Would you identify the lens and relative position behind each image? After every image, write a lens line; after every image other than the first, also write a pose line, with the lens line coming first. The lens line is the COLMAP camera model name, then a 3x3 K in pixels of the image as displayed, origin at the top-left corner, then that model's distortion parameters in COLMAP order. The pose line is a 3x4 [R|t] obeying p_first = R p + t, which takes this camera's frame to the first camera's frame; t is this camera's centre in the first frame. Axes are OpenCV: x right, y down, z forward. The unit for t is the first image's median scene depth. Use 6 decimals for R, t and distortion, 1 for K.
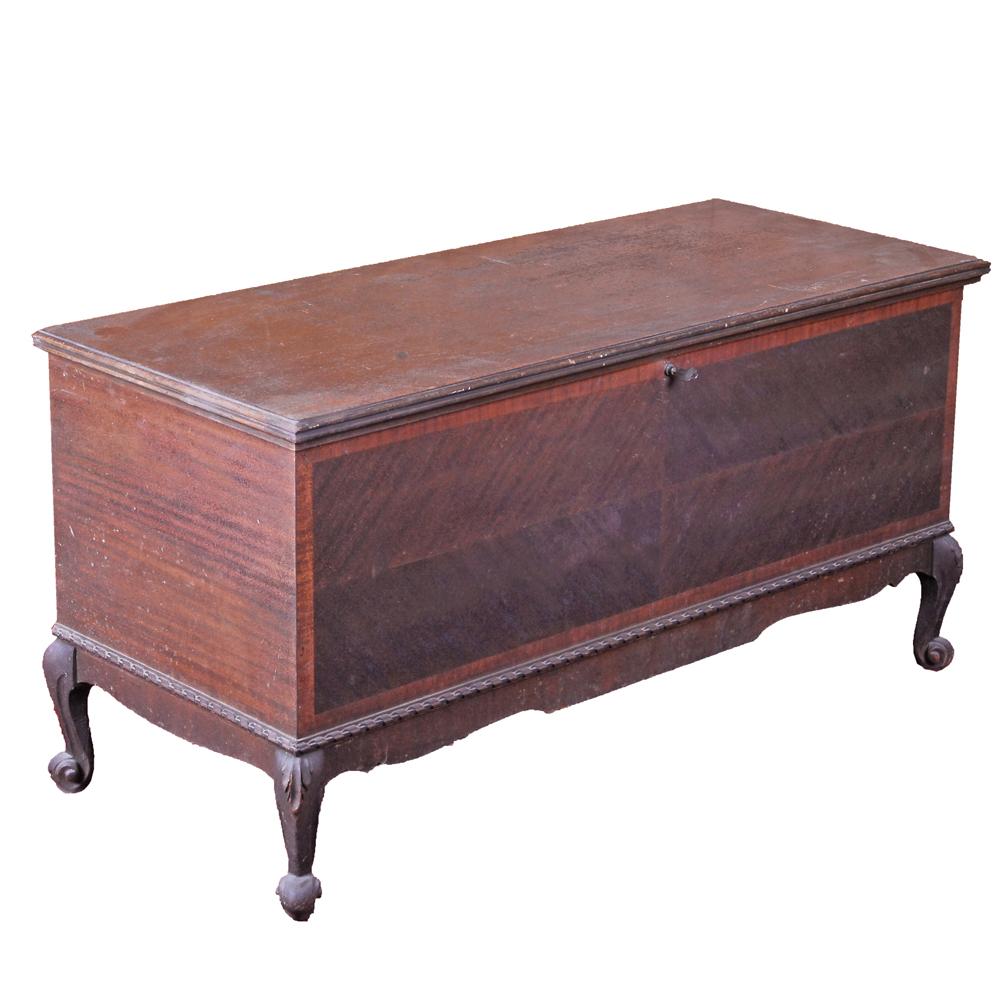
lens RADIAL K [[2647.8, 0, 439.7], [0, 2647.8, 417.6], [0, 0, 1]] dist [0.057511, 0.000000]
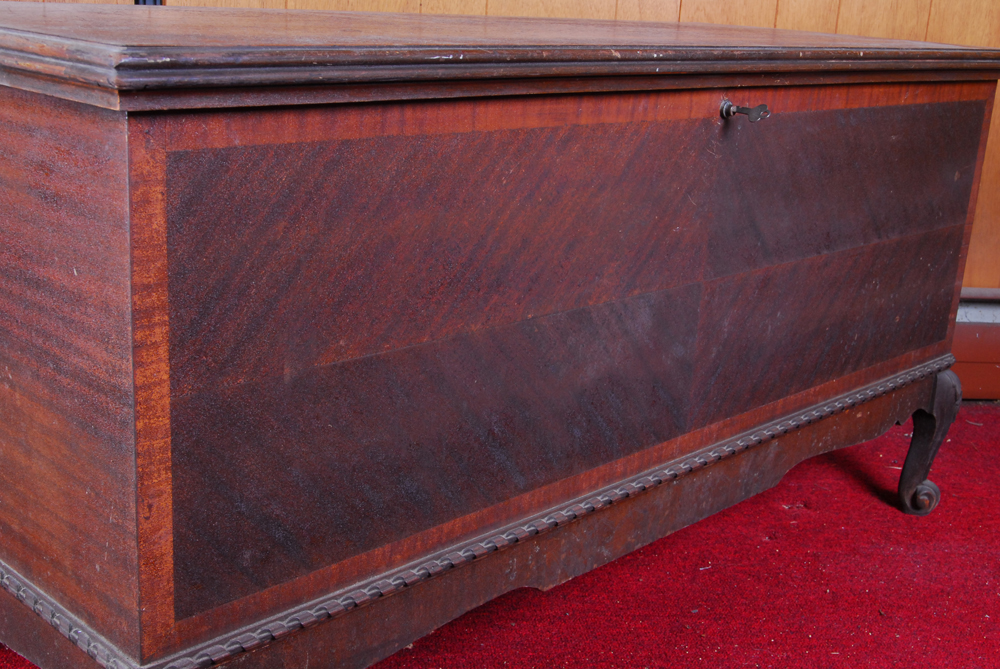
lens RADIAL K [[1262.1, 0, 493.7], [0, 1262.1, 369.9], [0, 0, 1]] dist [-0.025871, 0.000000]
pose [[0.995178, 0.025276, 0.094769, -0.006081], [-0.026736, 0.999542, 0.014168, 0.050613], [-0.094368, -0.016634, 0.995398, 0.695341]]
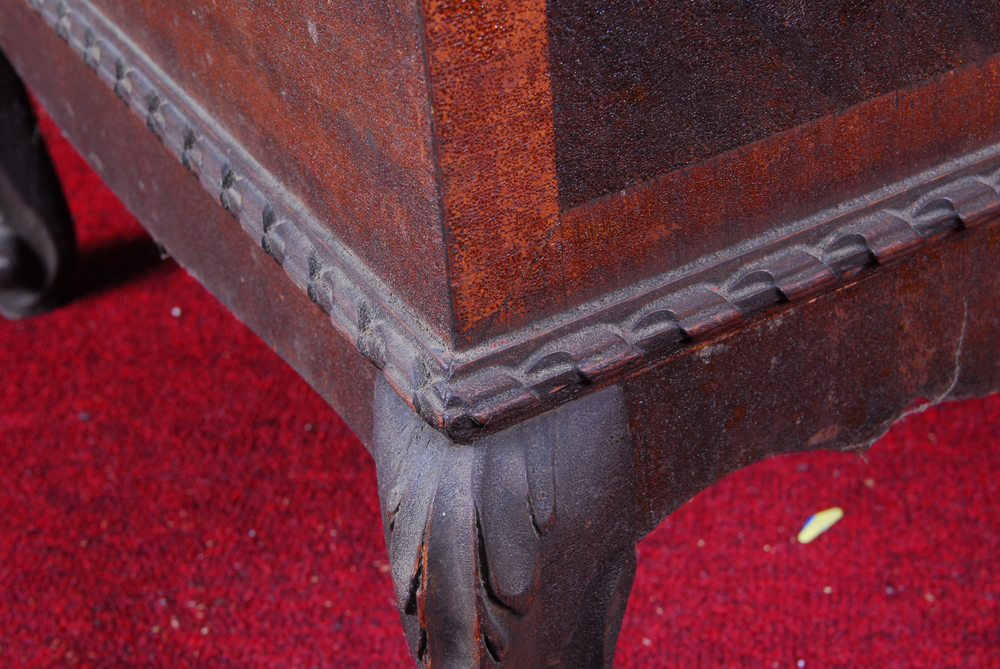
lens RADIAL K [[1772.9, 0, 493.5], [0, 1772.9, 340.1], [0, 0, 1]] dist [-0.087094, 0.000000]
pose [[0.976527, 0.044237, -0.210805, -0.026097], [0.022110, 0.952927, 0.302391, 0.082234], [0.214259, -0.299954, 0.929581, 0.852870]]
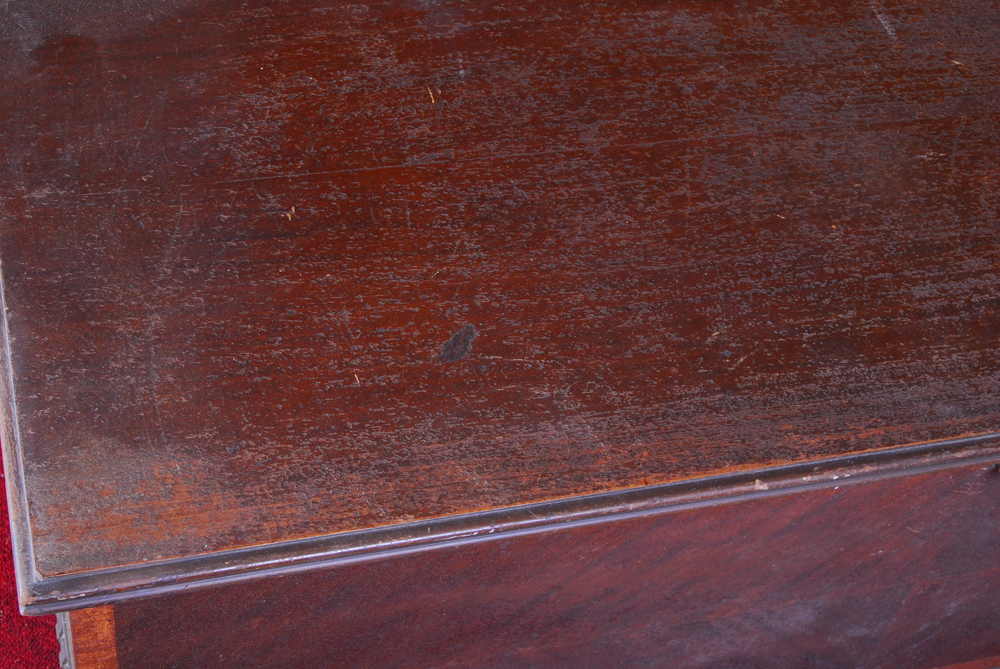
lens RADIAL K [[1617.6, 0, 487.9], [0, 1617.6, 364.9], [0, 0, 1]] dist [0.012880, 0.000000]
pose [[0.890613, 0.409997, -0.196753, 0.053938], [-0.247648, 0.800126, 0.546322, -0.189741], [0.381417, -0.437836, 0.814138, 0.739137]]
